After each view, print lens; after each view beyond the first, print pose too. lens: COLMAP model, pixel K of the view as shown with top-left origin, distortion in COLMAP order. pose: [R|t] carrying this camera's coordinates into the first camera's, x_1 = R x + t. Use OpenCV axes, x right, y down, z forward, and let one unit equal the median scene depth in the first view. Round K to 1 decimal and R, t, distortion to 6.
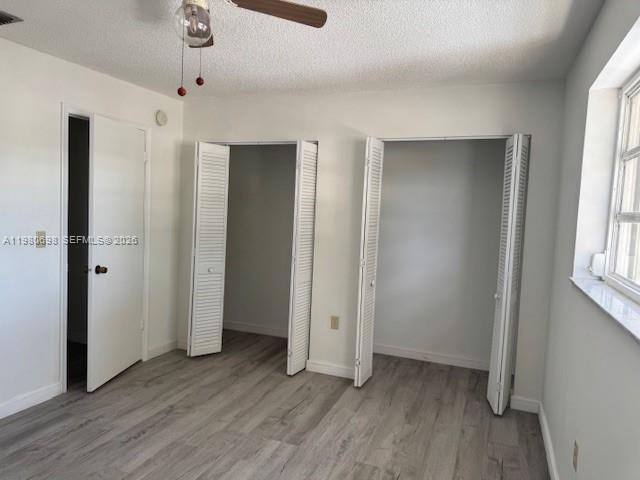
lens RADIAL K [[454.3, 0, 321.7], [0, 454.3, 236.2], [0, 0, 1]] dist [0.040336, -0.050954]
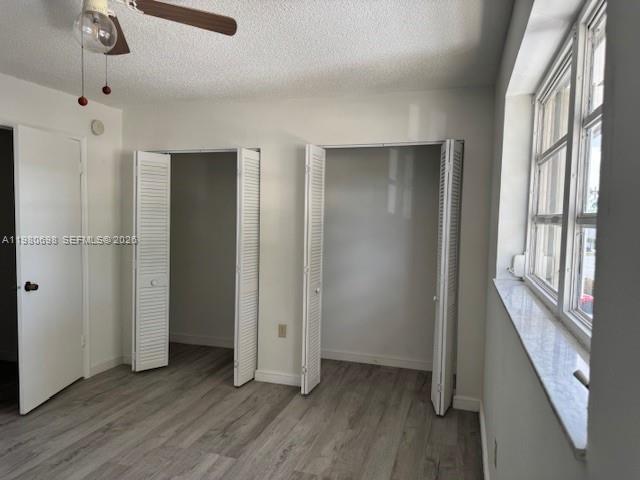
lens RADIAL K [[454.3, 0, 321.3], [0, 454.3, 241.8], [0, 0, 1]] dist [0.040336, -0.050954]
pose [[0.997439, -0.028185, 0.065733, 0.069211], [0.028194, 0.999602, 0.000787, -0.003582], [-0.065729, 0.001068, 0.997837, 0.002084]]
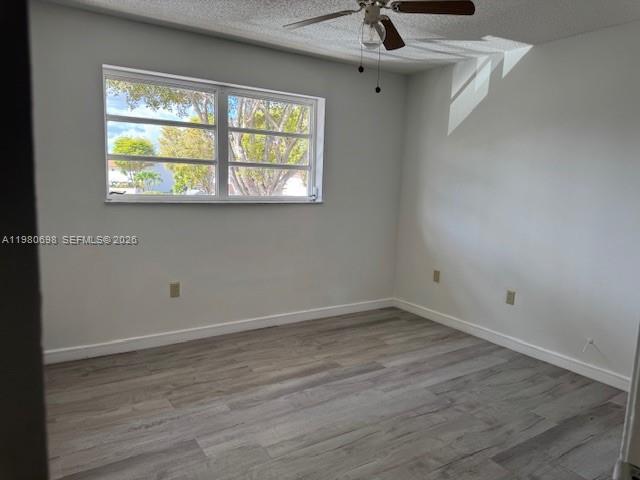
lens RADIAL K [[454.3, 0, 317.4], [0, 454.3, 238.4], [0, 0, 1]] dist [0.040336, -0.050954]
pose [[-0.811903, -0.143943, 0.565769, -0.587539], [-0.033393, 0.978990, 0.201154, -0.076011], [-0.582837, 0.144424, -0.799652, 1.318929]]
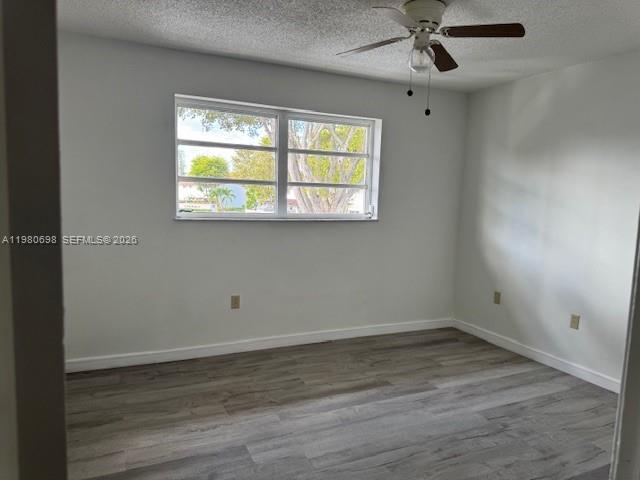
lens RADIAL K [[454.3, 0, 319.4], [0, 454.3, 239.0], [0, 0, 1]] dist [0.040336, -0.050954]
pose [[-0.721200, -0.135136, 0.679418, -0.630726], [-0.021530, 0.984686, 0.173000, -0.087881], [-0.692393, 0.110139, -0.713065, 1.320295]]
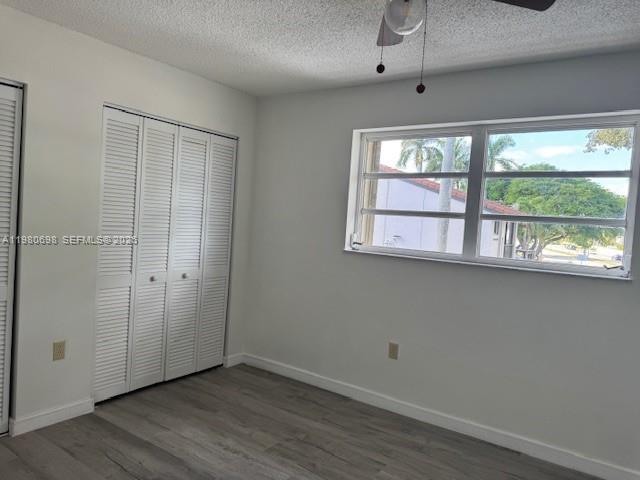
lens RADIAL K [[454.3, 0, 320.7], [0, 454.3, 237.6], [0, 0, 1]] dist [0.040336, -0.050954]
pose [[0.227320, -0.071072, 0.971223, -0.712730], [0.004146, 0.997395, 0.072017, -0.045786], [-0.973811, -0.012345, 0.227022, 0.547696]]
